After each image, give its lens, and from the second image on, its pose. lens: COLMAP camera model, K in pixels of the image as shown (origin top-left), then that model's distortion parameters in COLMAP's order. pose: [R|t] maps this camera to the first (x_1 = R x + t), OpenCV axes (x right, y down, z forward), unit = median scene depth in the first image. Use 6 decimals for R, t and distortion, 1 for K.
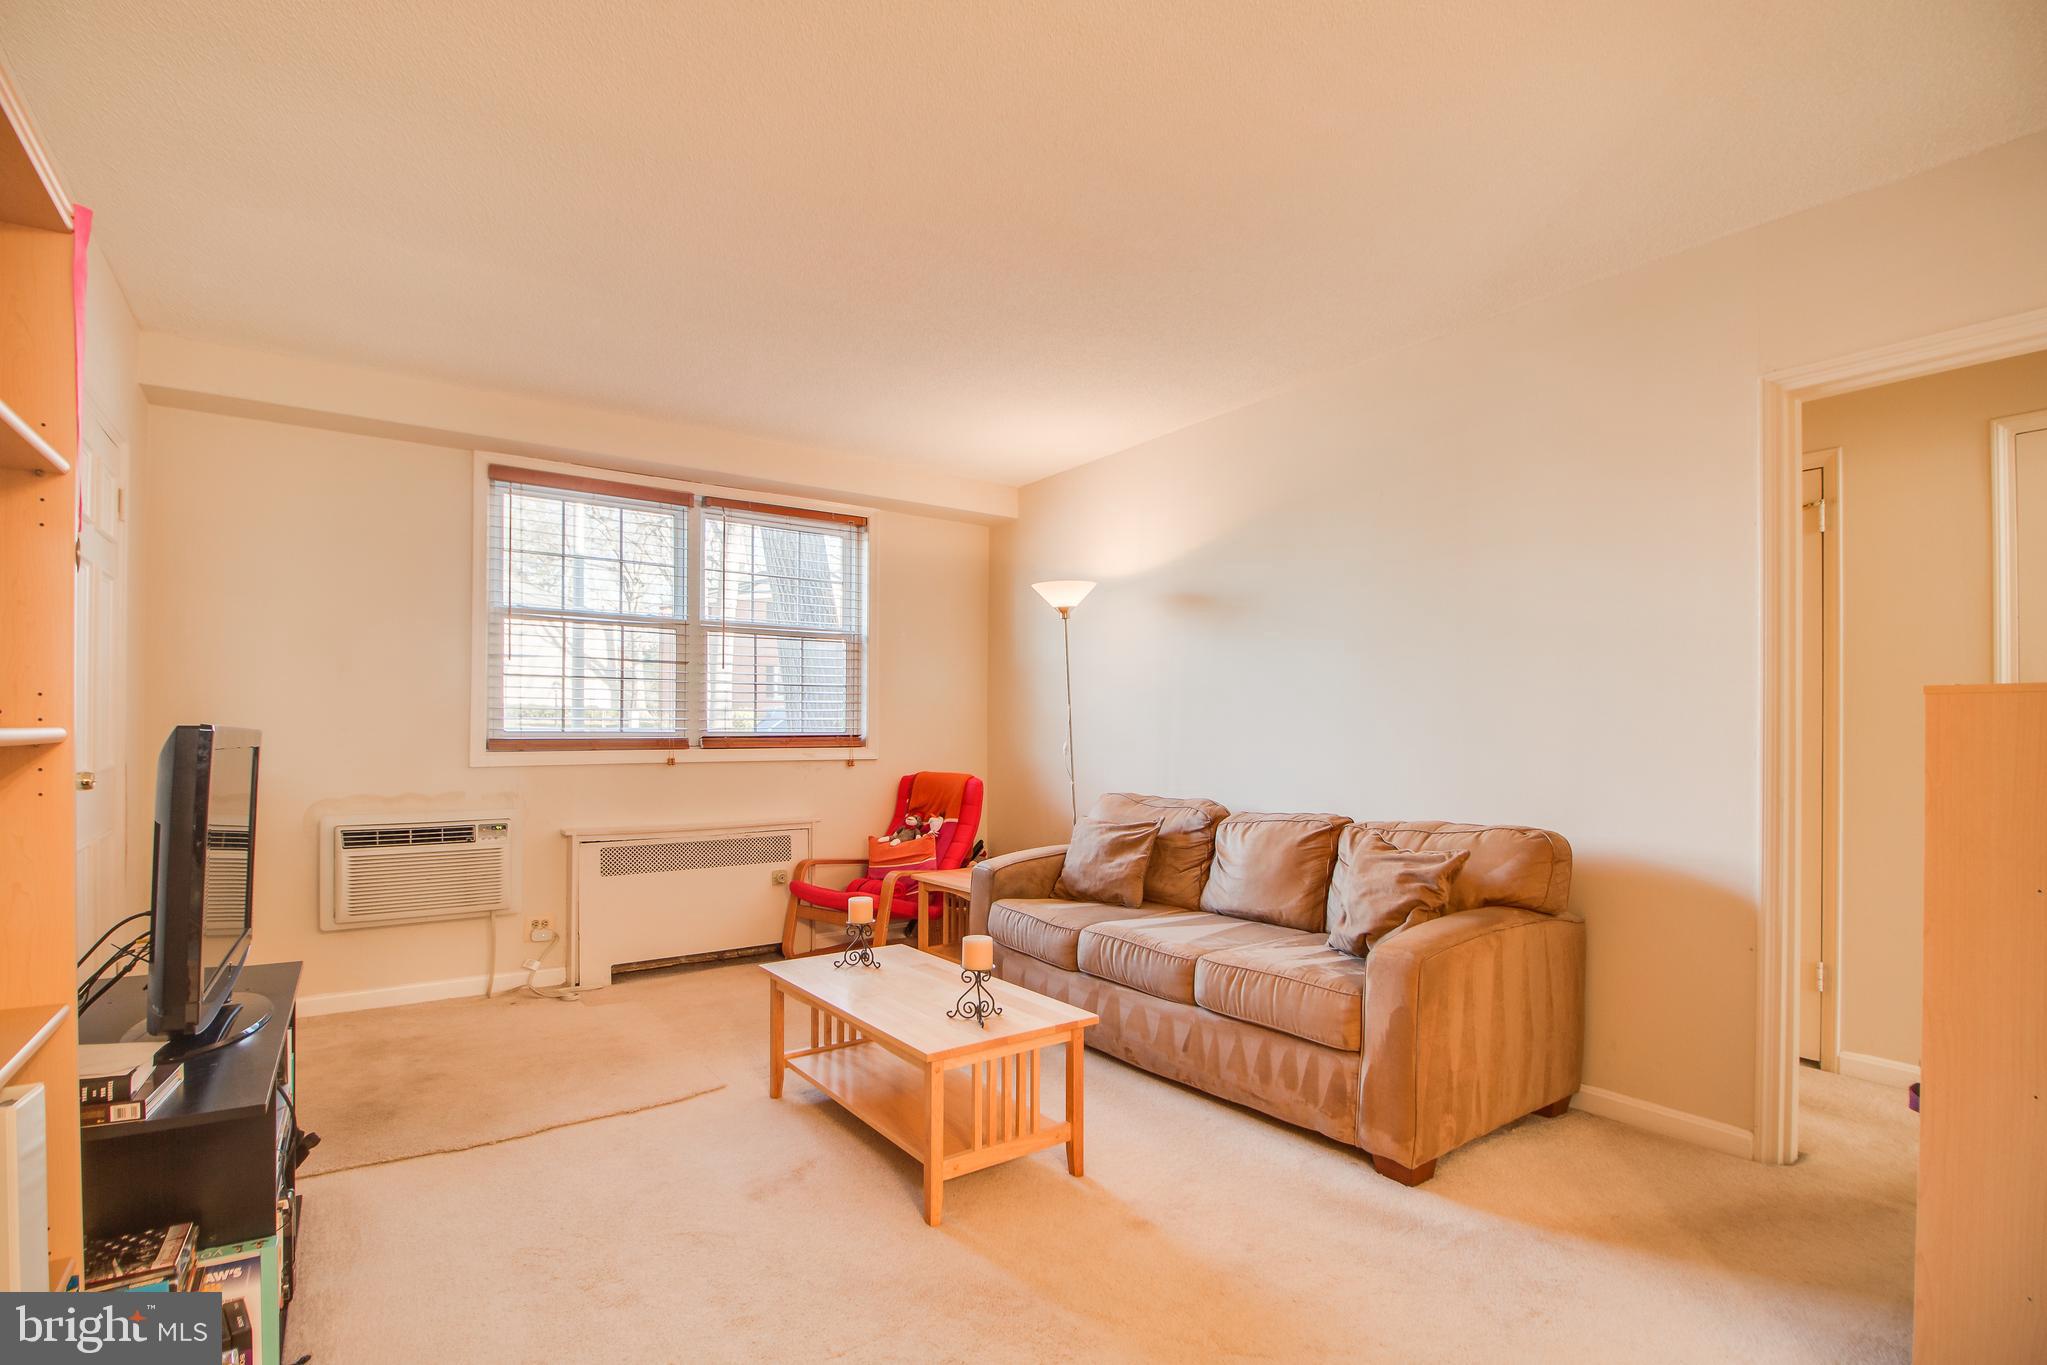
lens RADIAL K [[1010.7, 0, 1044.6], [0, 1010.7, 736.5], [0, 0, 1]] dist [-0.016015, -0.004041]
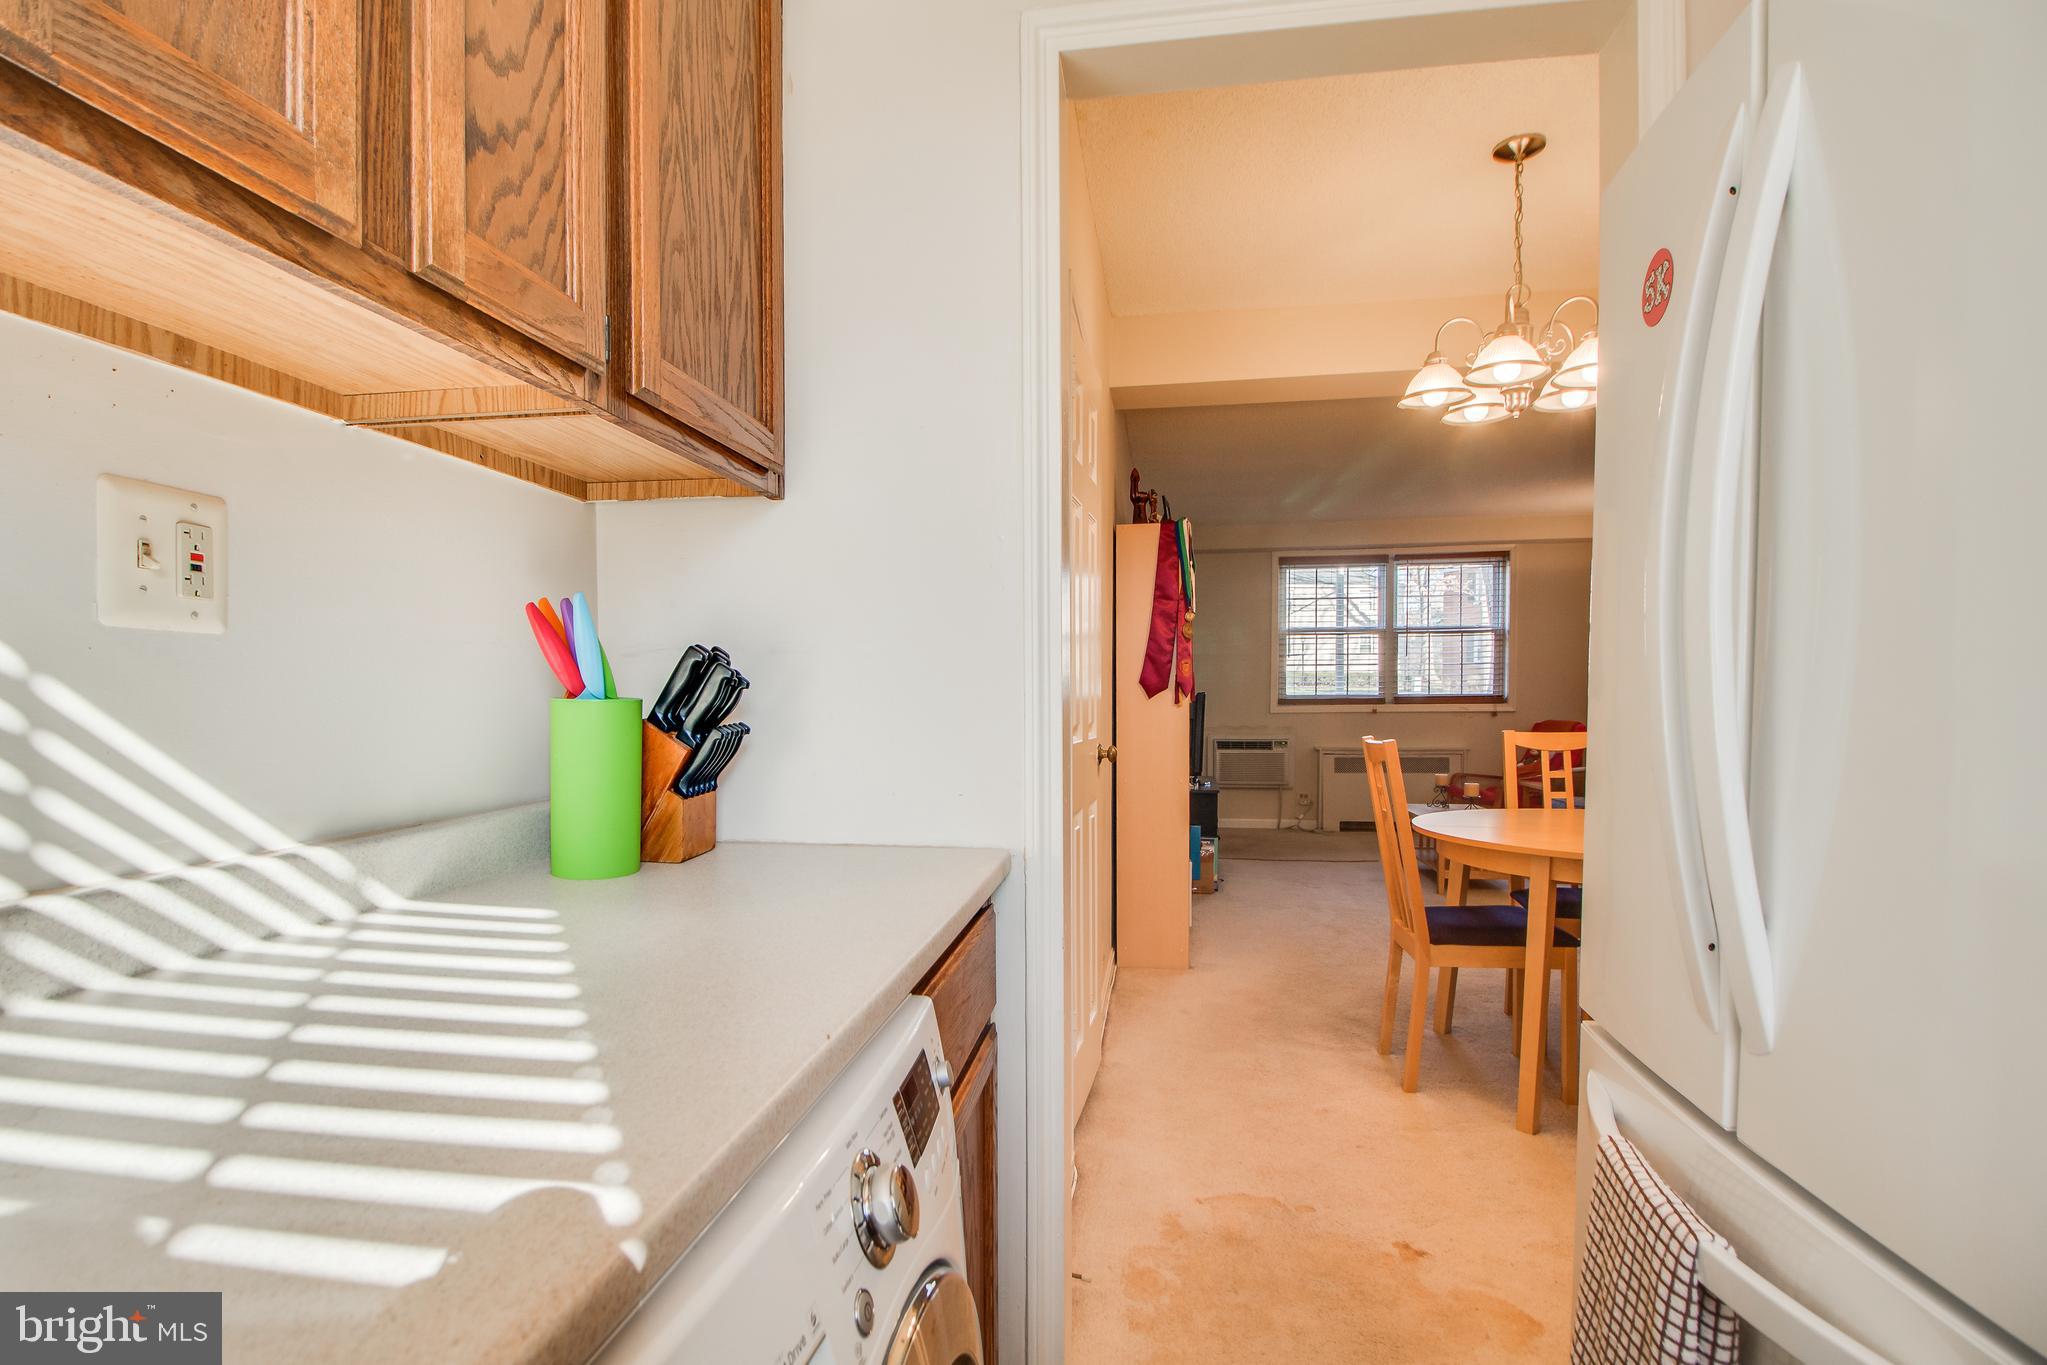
lens RADIAL K [[1010.7, 0, 991.0], [0, 1010.7, 715.8], [0, 0, 1]] dist [-0.016015, -0.004041]
pose [[0.701758, 0.006151, -0.712389, 0.435418], [0.003890, 0.999915, 0.012466, 0.009138], [0.712405, -0.011519, 0.701674, -0.747655]]
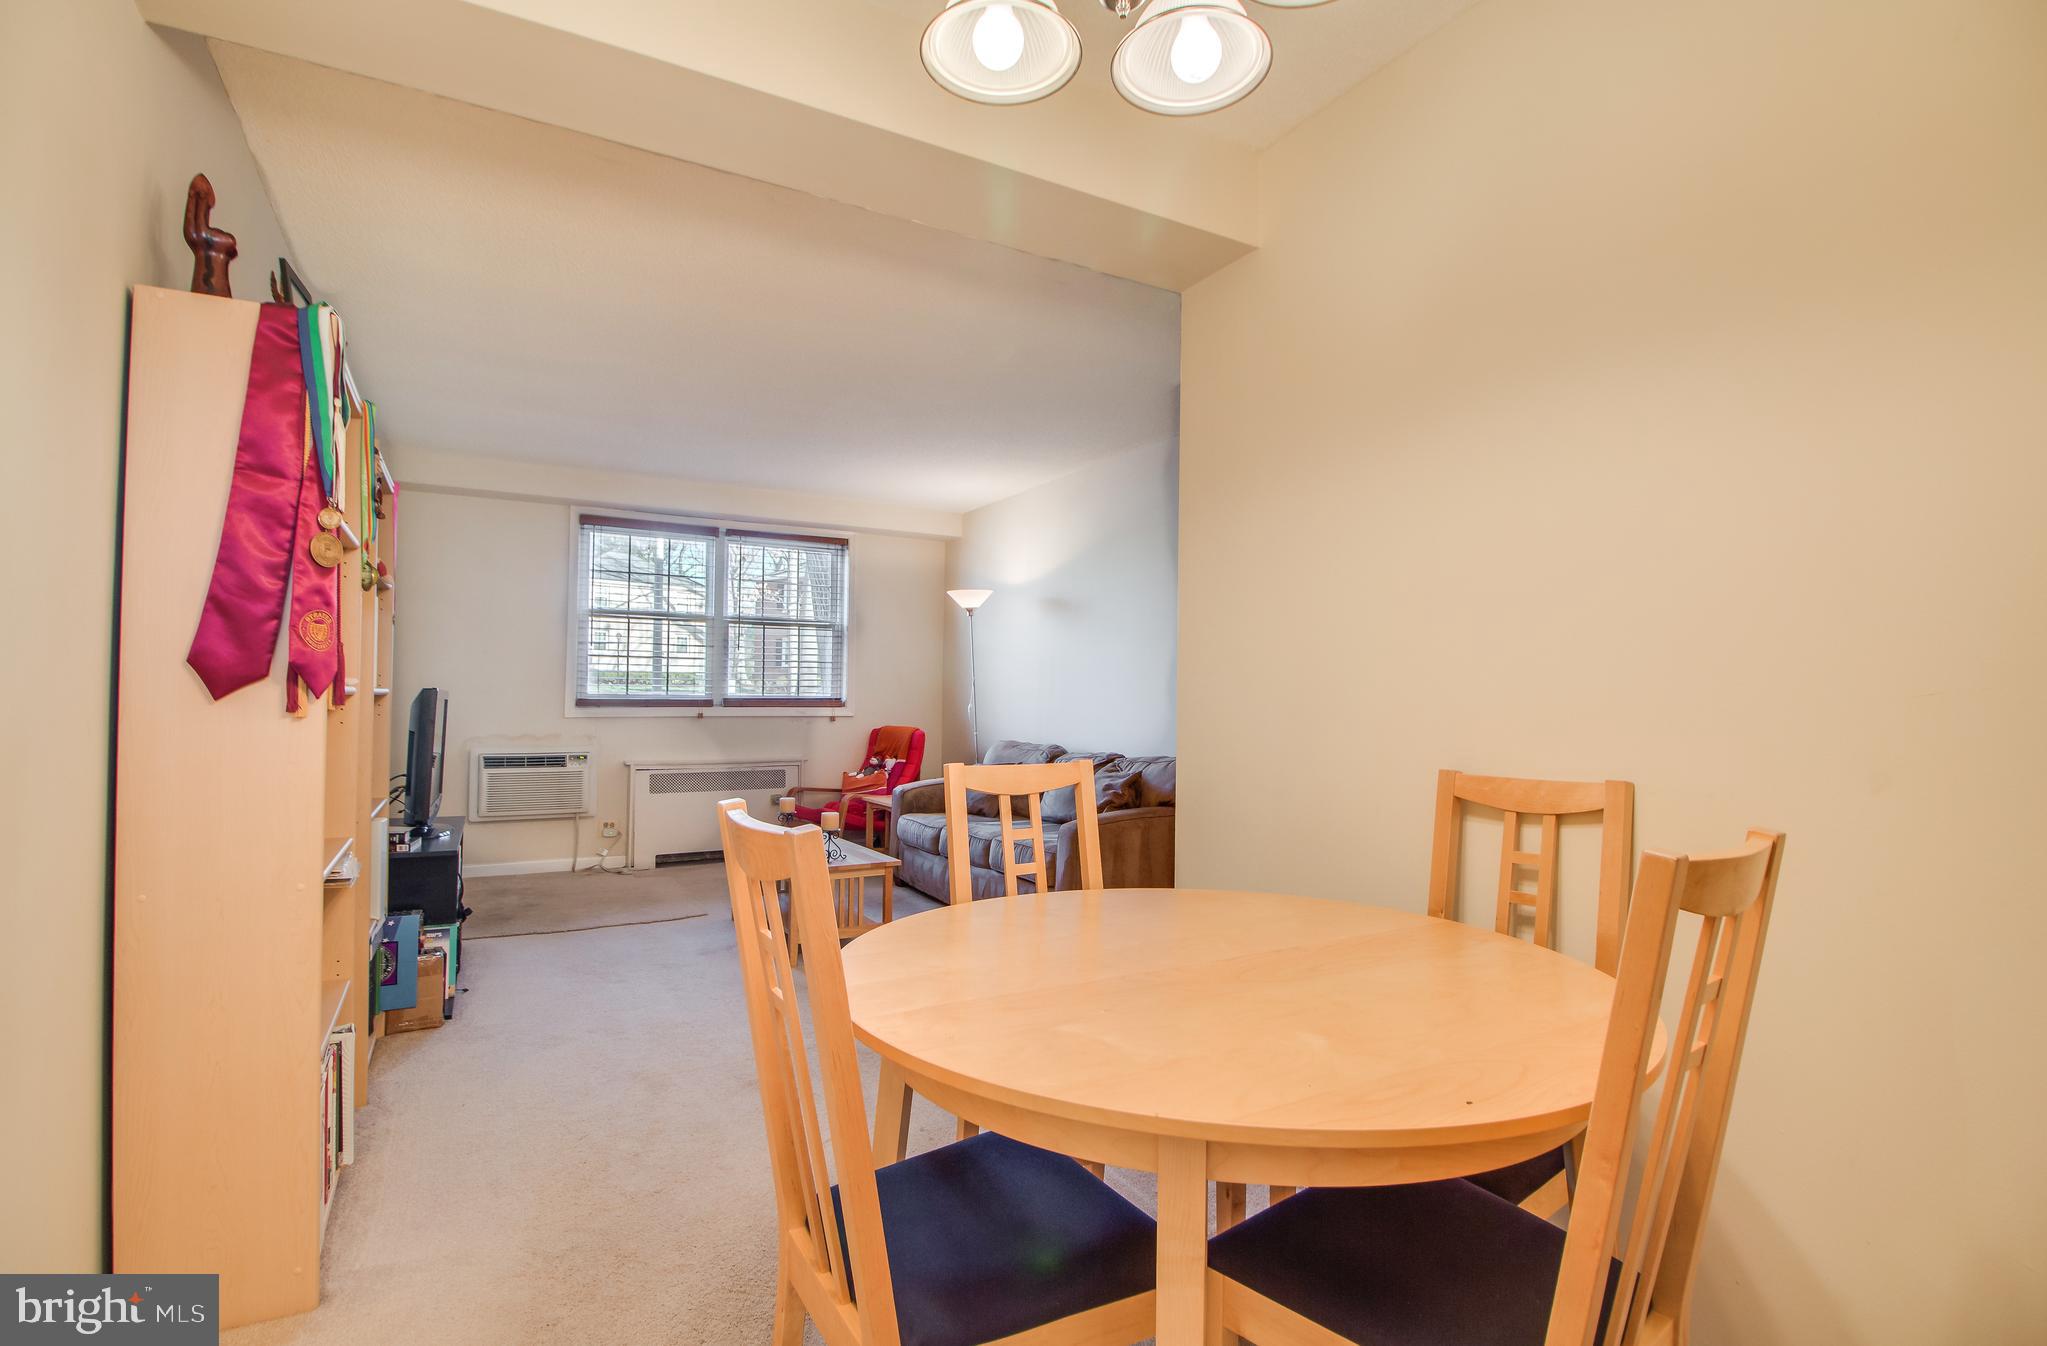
lens RADIAL K [[986.2, 0, 1026.5], [0, 986.2, 686.5], [0, 0, 1]] dist [-0.015395, -0.000677]
pose [[0.995003, 0.005134, -0.099710, 0.244998], [-0.006928, 0.999820, -0.017654, 0.005086], [0.099602, 0.018257, 0.994860, -0.367898]]
